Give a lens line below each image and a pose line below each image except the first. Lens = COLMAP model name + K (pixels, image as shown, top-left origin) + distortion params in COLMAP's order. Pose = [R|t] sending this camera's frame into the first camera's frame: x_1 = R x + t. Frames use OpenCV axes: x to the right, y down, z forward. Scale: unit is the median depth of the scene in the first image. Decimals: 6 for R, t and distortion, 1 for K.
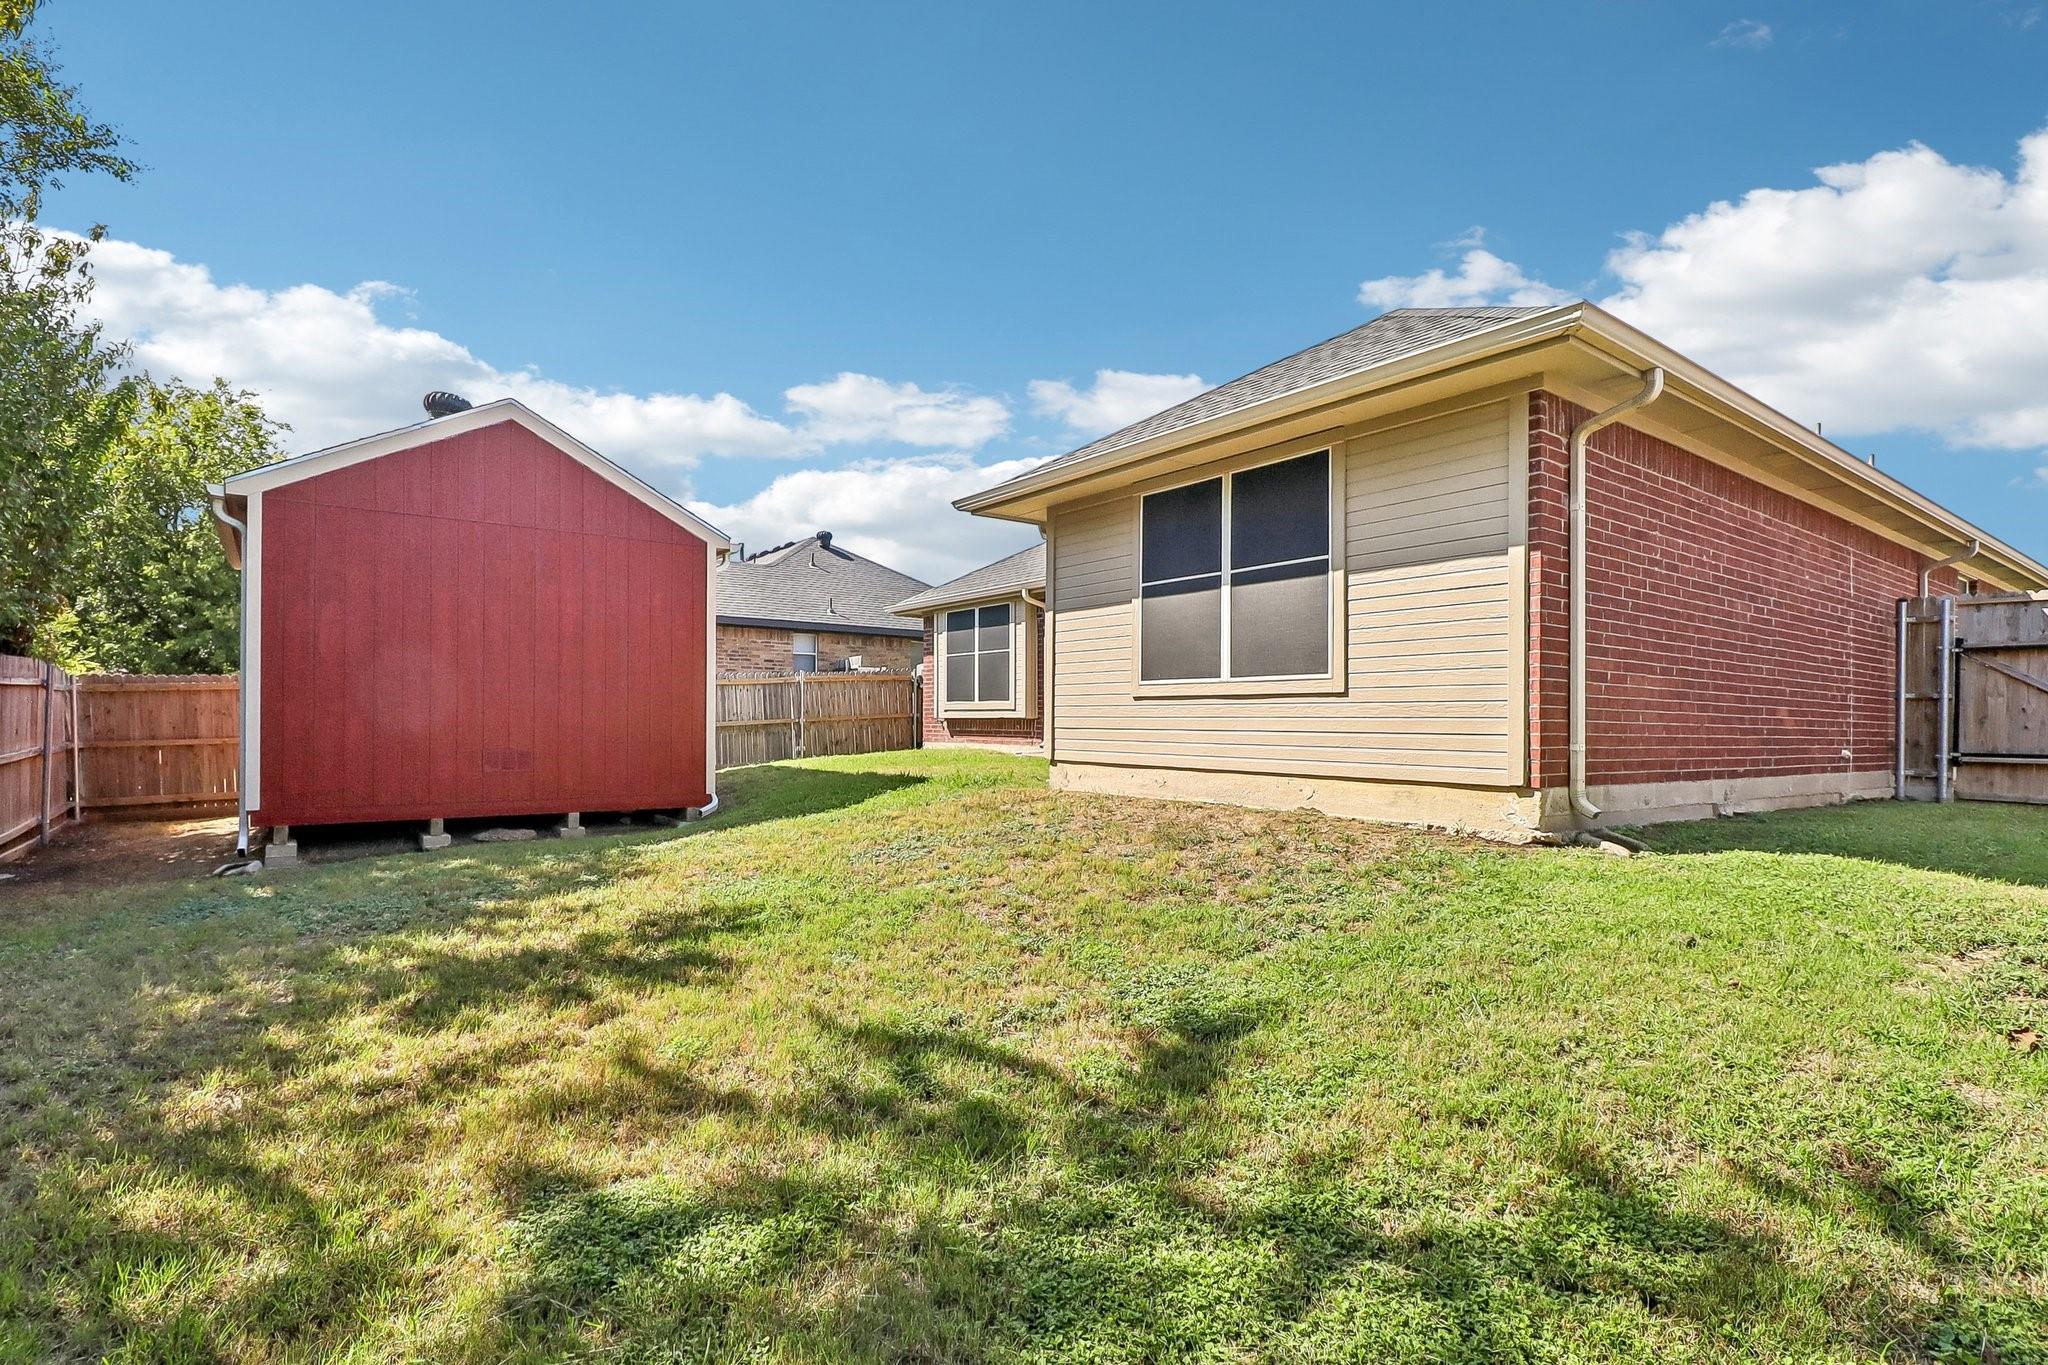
lens RADIAL K [[1035.0, 0, 1024.0], [0, 1035.0, 682.5], [0, 0, 1]] dist [-0.000714, -0.000613]
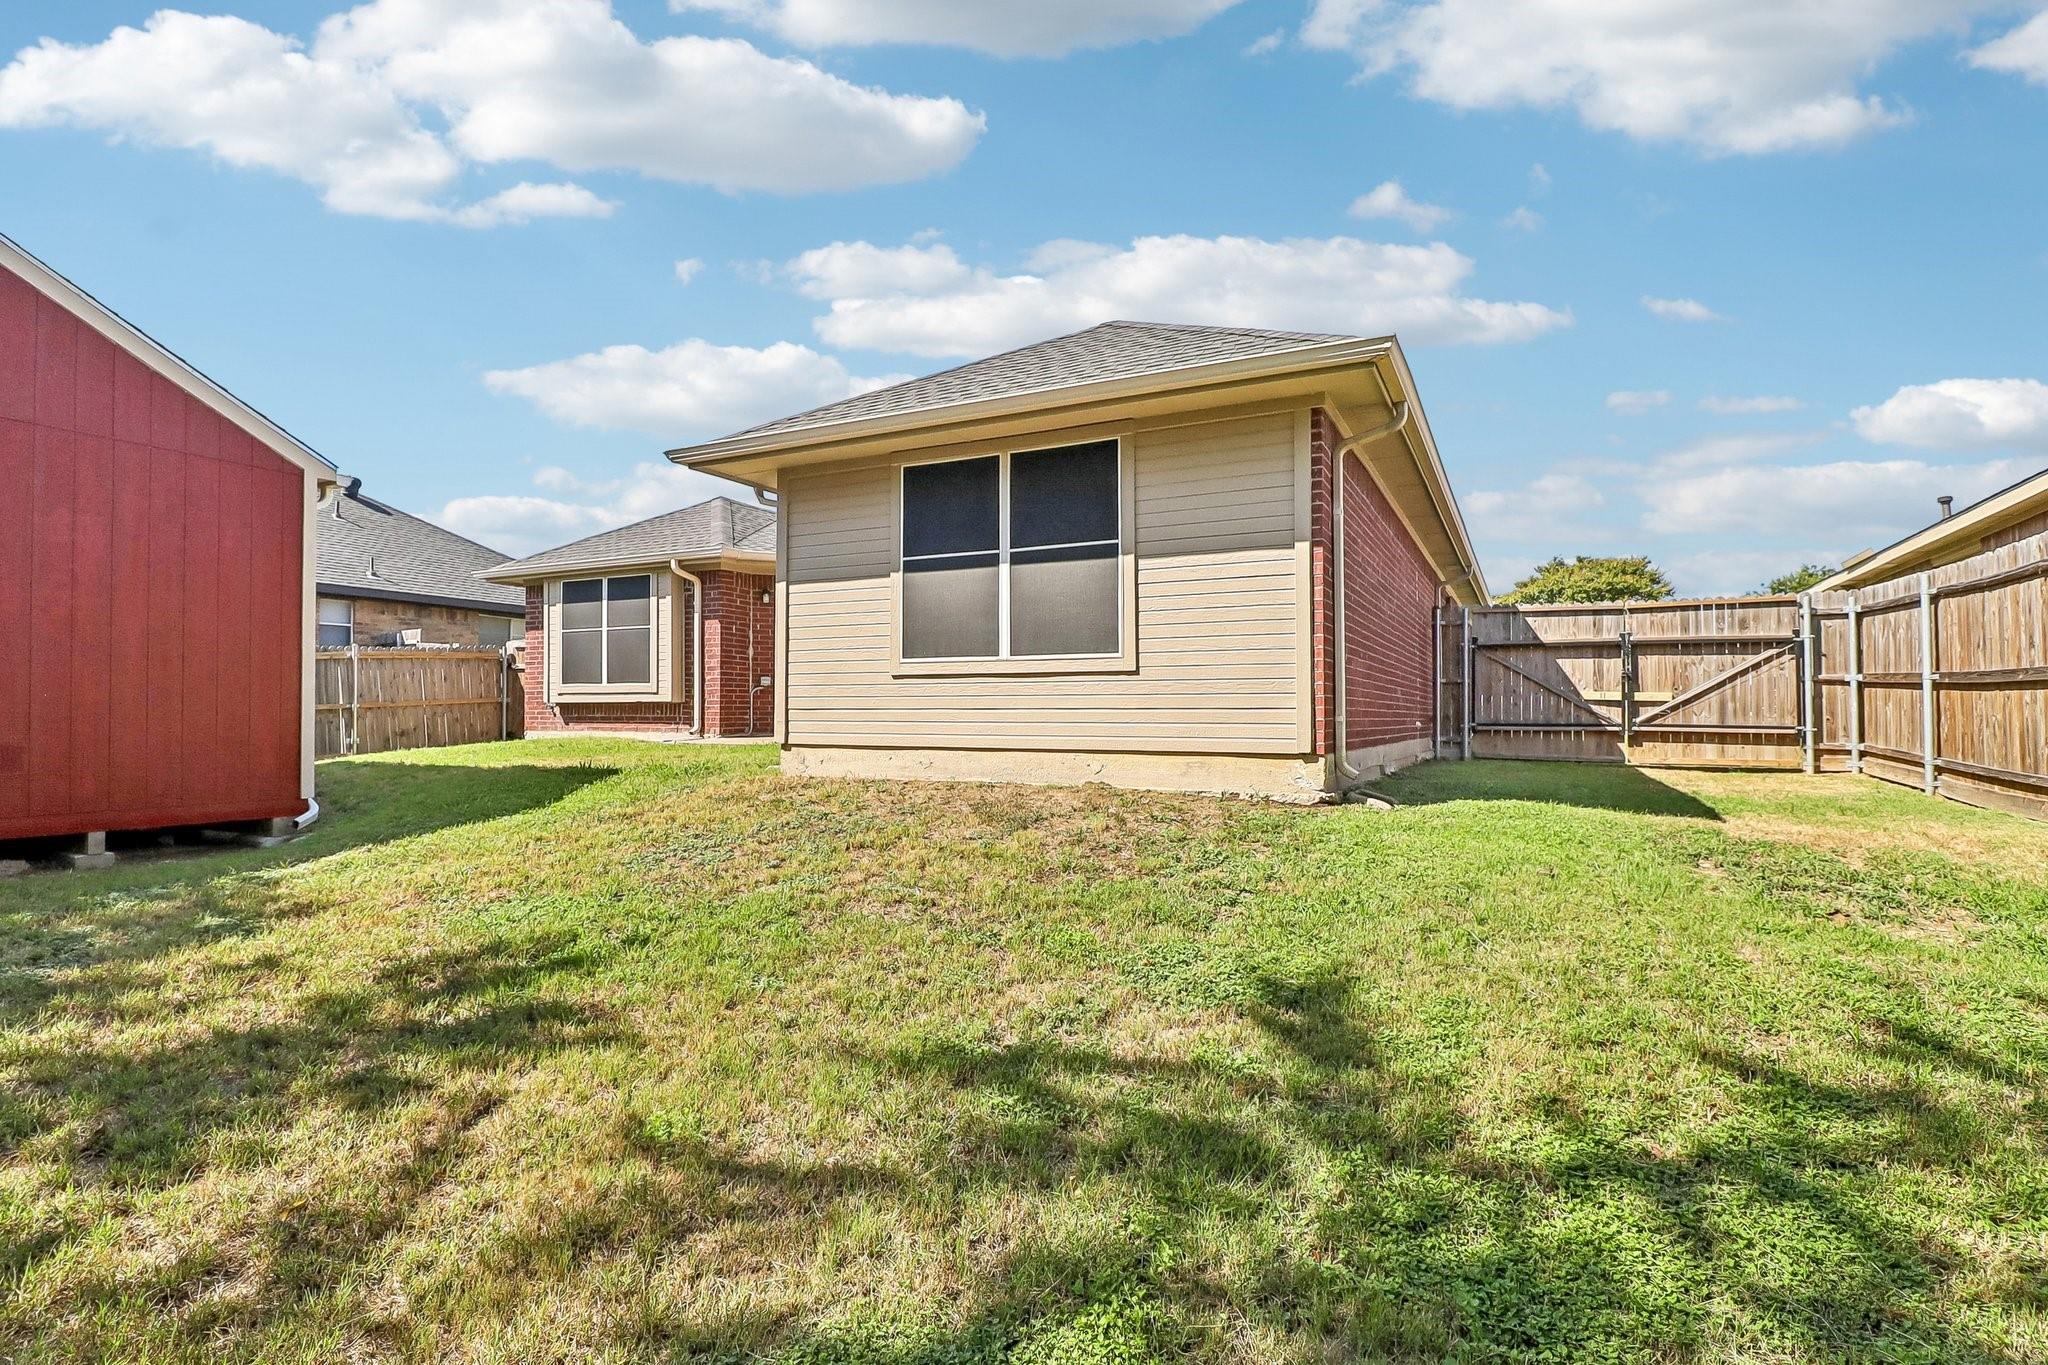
lens RADIAL K [[1008.3, 0, 1096.8], [0, 1008.3, 658.4], [0, 0, 1]] dist [0.001496, -0.019531]
pose [[0.882427, 0.016600, 0.470156, -0.183813], [-0.010978, 0.999832, -0.014696, 0.011183], [-0.470321, 0.007807, 0.882461, 0.100408]]
